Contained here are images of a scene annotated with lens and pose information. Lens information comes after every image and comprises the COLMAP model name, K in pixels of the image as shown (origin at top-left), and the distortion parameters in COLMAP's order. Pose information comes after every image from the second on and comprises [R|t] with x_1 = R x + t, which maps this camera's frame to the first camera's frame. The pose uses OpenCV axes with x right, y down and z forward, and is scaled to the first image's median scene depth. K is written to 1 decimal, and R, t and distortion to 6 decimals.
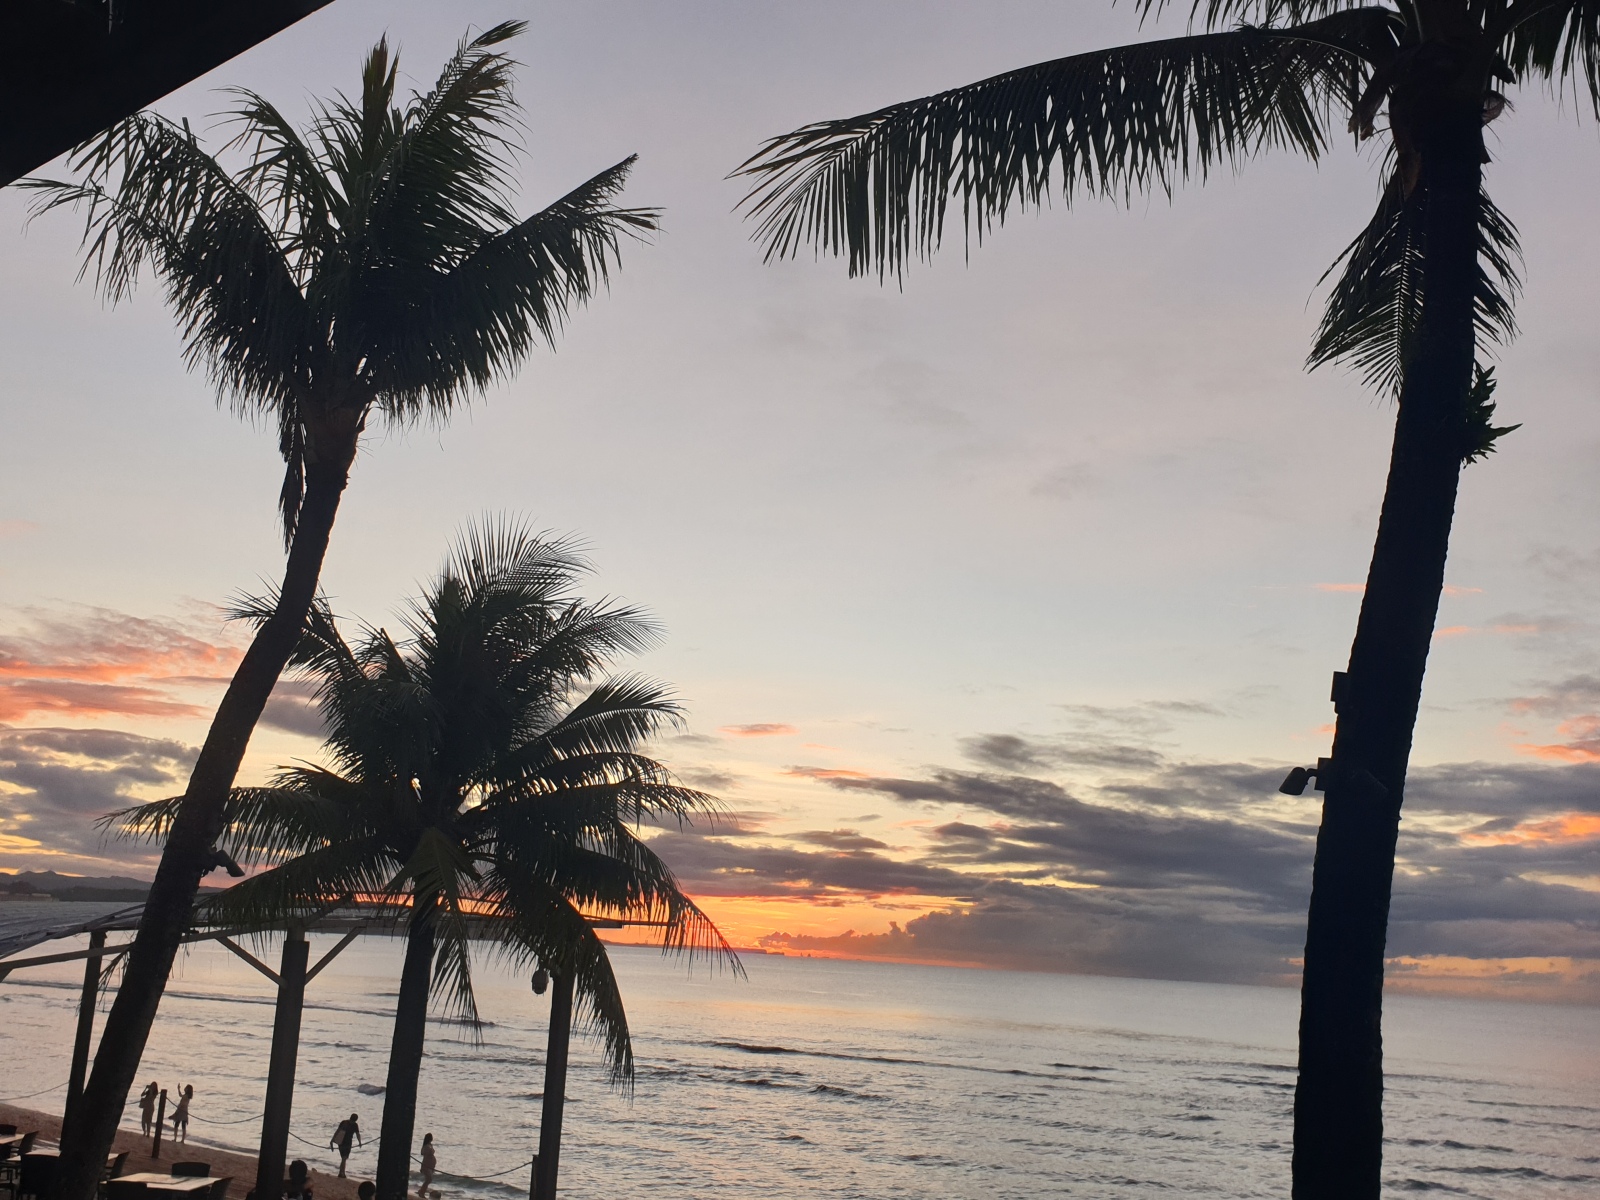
lens RADIAL K [[1540.8, 0, 798.0], [0, 1540.8, 576.0], [0, 0, 1]] dist [0.187256, -0.446426]
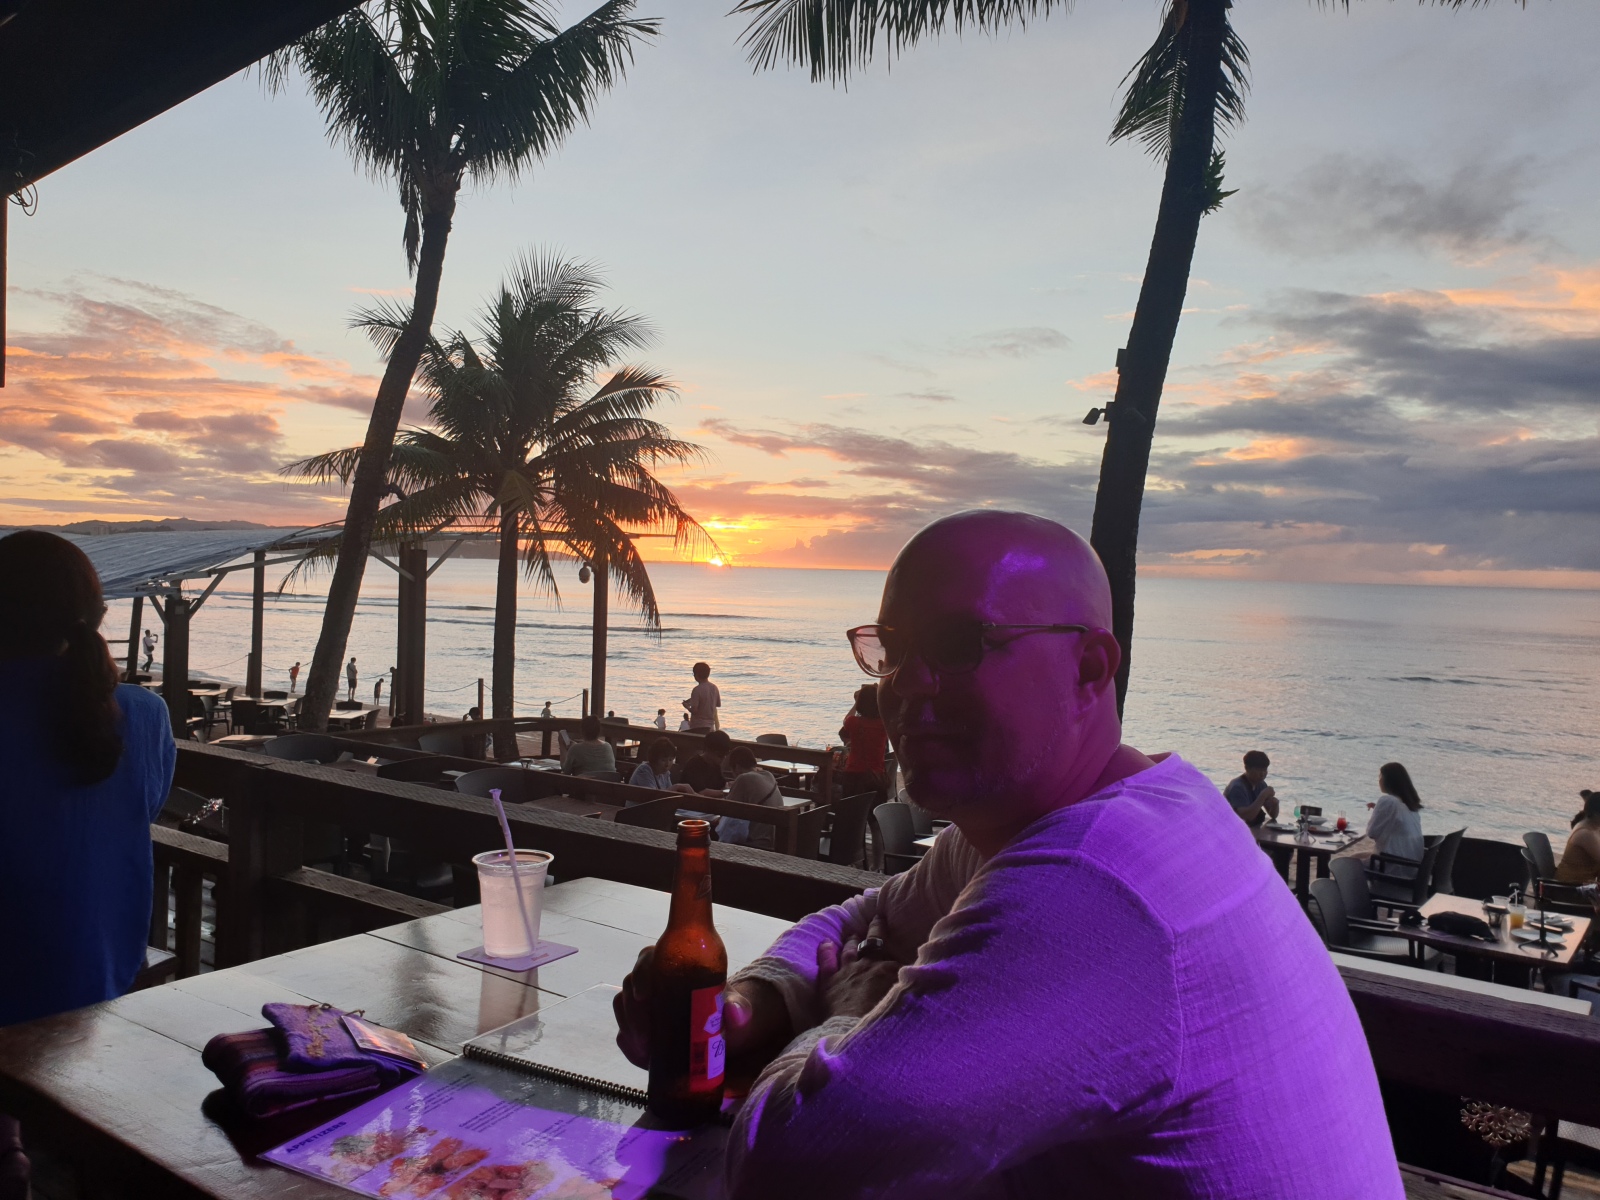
lens RADIAL K [[1540.8, 0, 798.0], [0, 1540.8, 576.0], [0, 0, 1]] dist [0.187256, -0.446426]
pose [[0.993598, -0.032775, 0.108110, -0.134354], [0.009764, 0.978322, 0.206858, -0.039777], [-0.112547, -0.204478, 0.972380, -0.466602]]
